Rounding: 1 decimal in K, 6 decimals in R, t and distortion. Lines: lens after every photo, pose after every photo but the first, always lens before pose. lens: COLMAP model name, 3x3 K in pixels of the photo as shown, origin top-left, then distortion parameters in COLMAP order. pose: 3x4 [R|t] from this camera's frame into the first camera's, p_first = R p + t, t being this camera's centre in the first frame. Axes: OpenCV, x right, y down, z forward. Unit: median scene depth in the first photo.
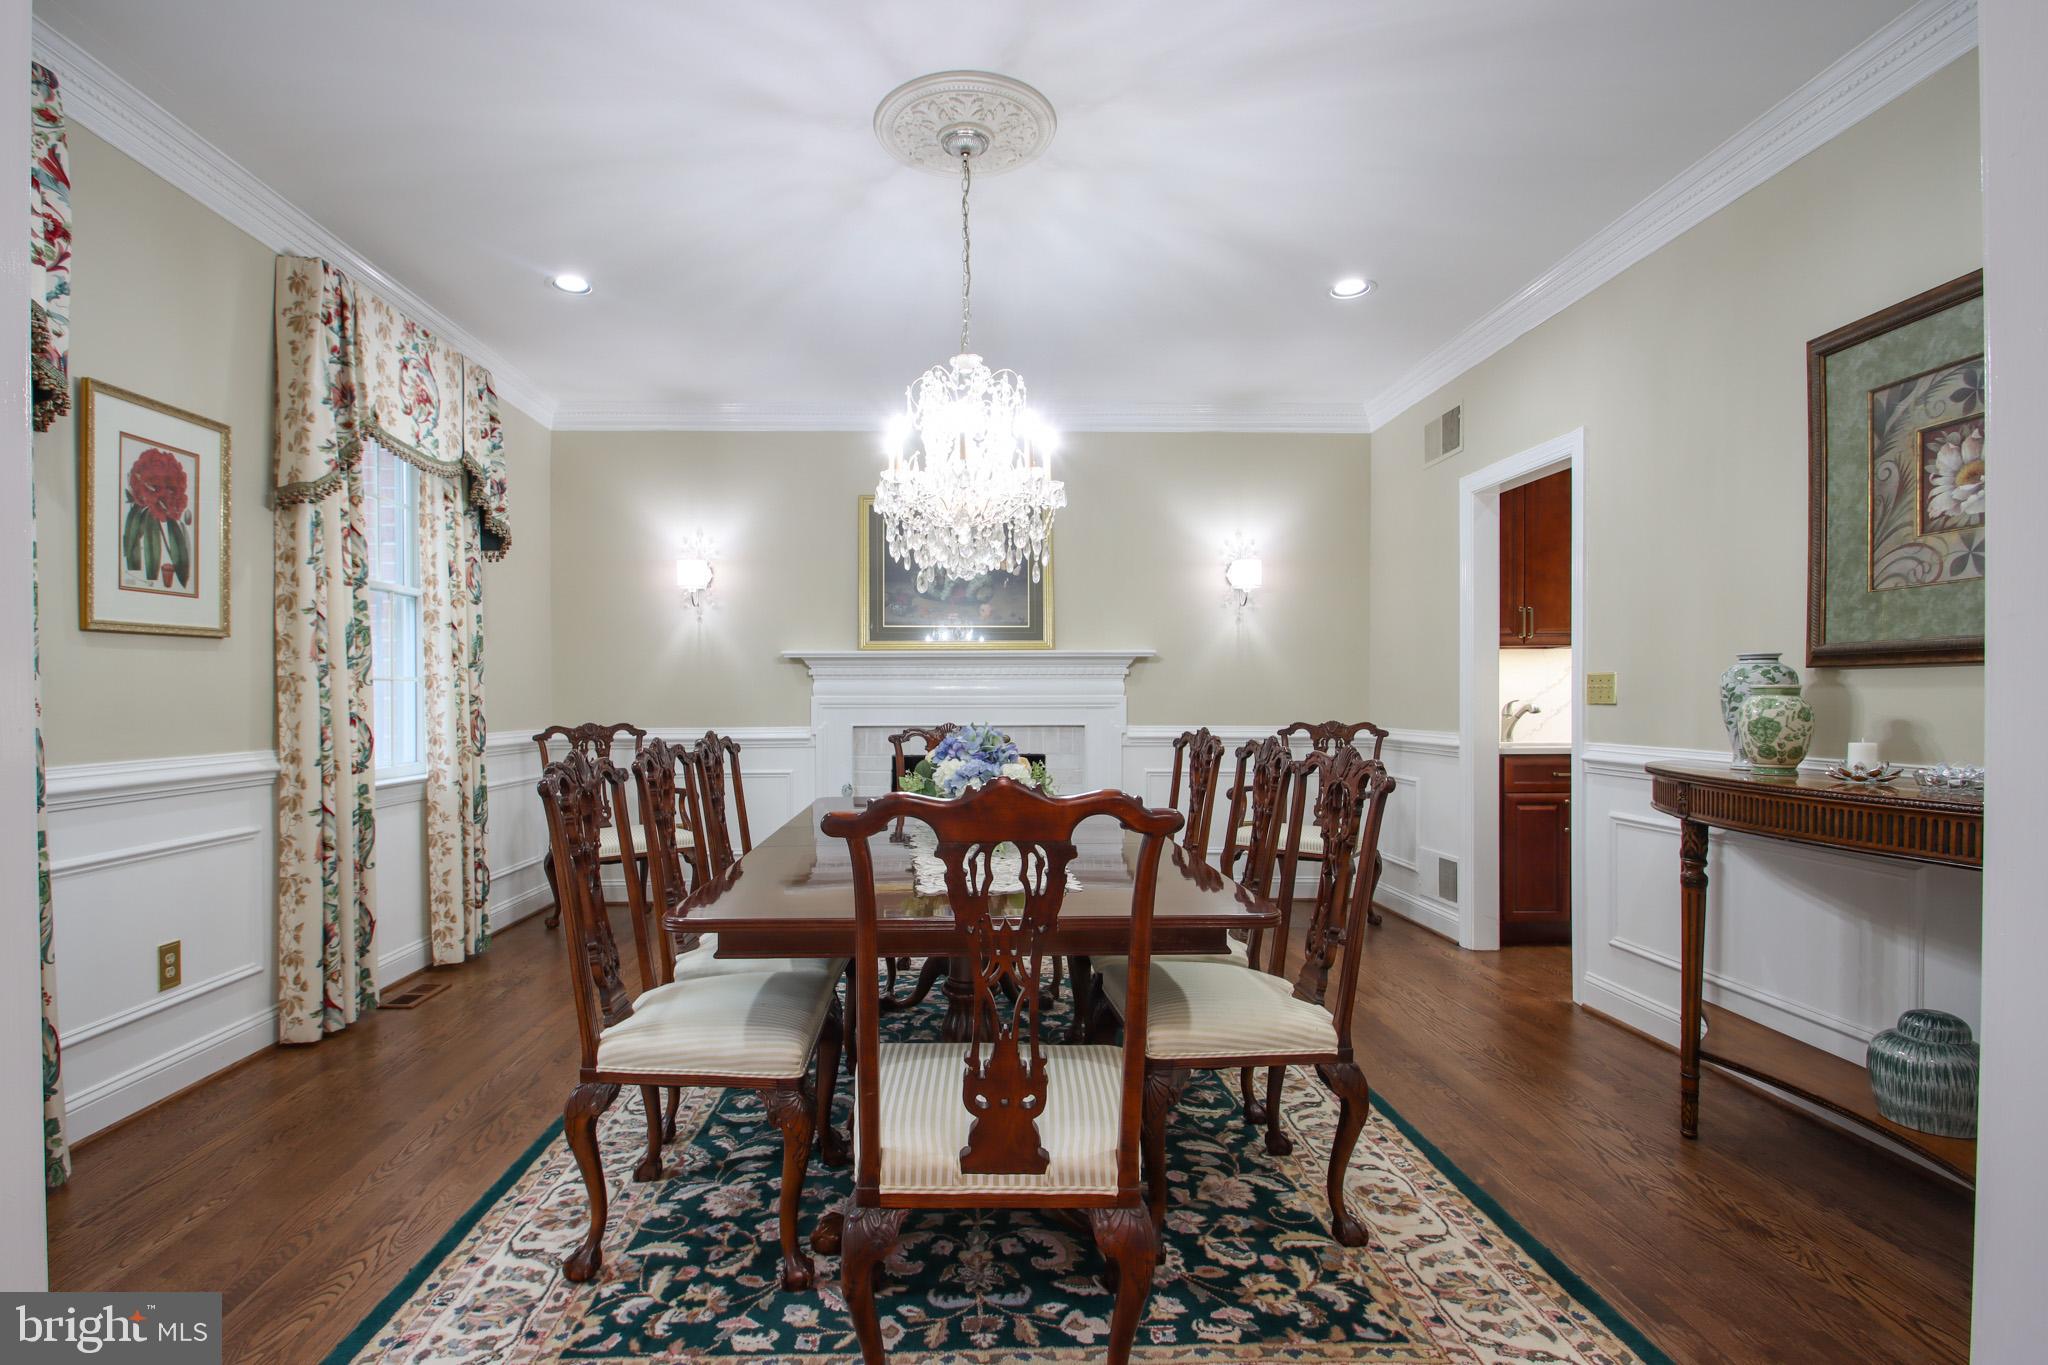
lens RADIAL K [[968.7, 0, 979.5], [0, 968.7, 704.7], [0, 0, 1]] dist [0.000227, -0.011927]
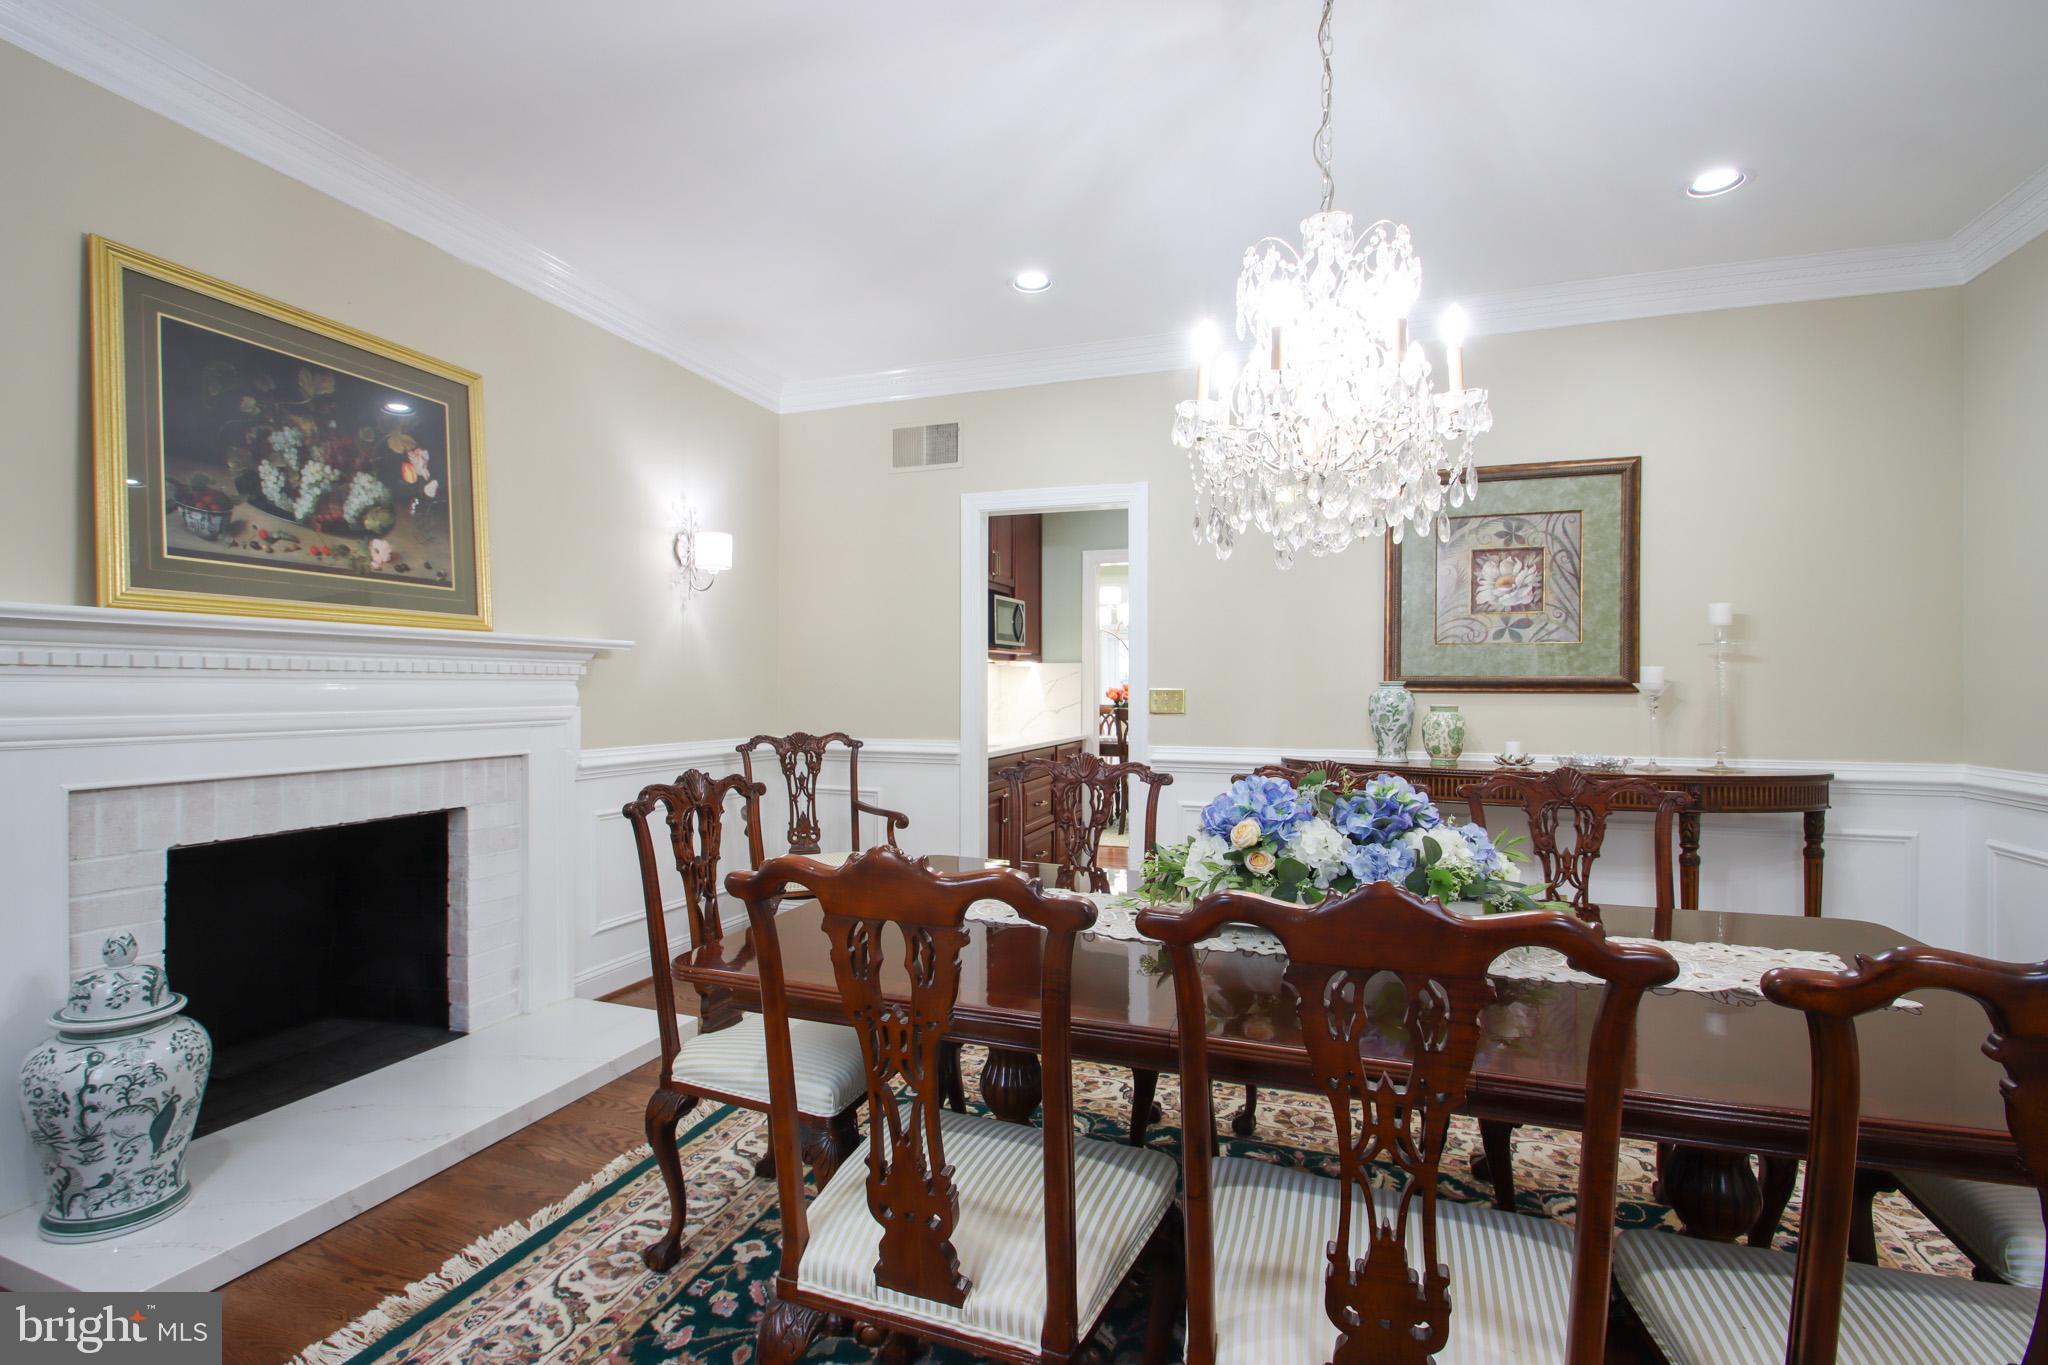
lens RADIAL K [[951.3, 0, 997.1], [0, 951.3, 690.8], [0, 0, 1]] dist [0.012222, -0.016181]
pose [[0.365916, 0.001220, 0.930647, -0.785814], [0.003043, 0.999992, -0.002508, -0.038823], [-0.930643, 0.003750, 0.365909, 1.076356]]
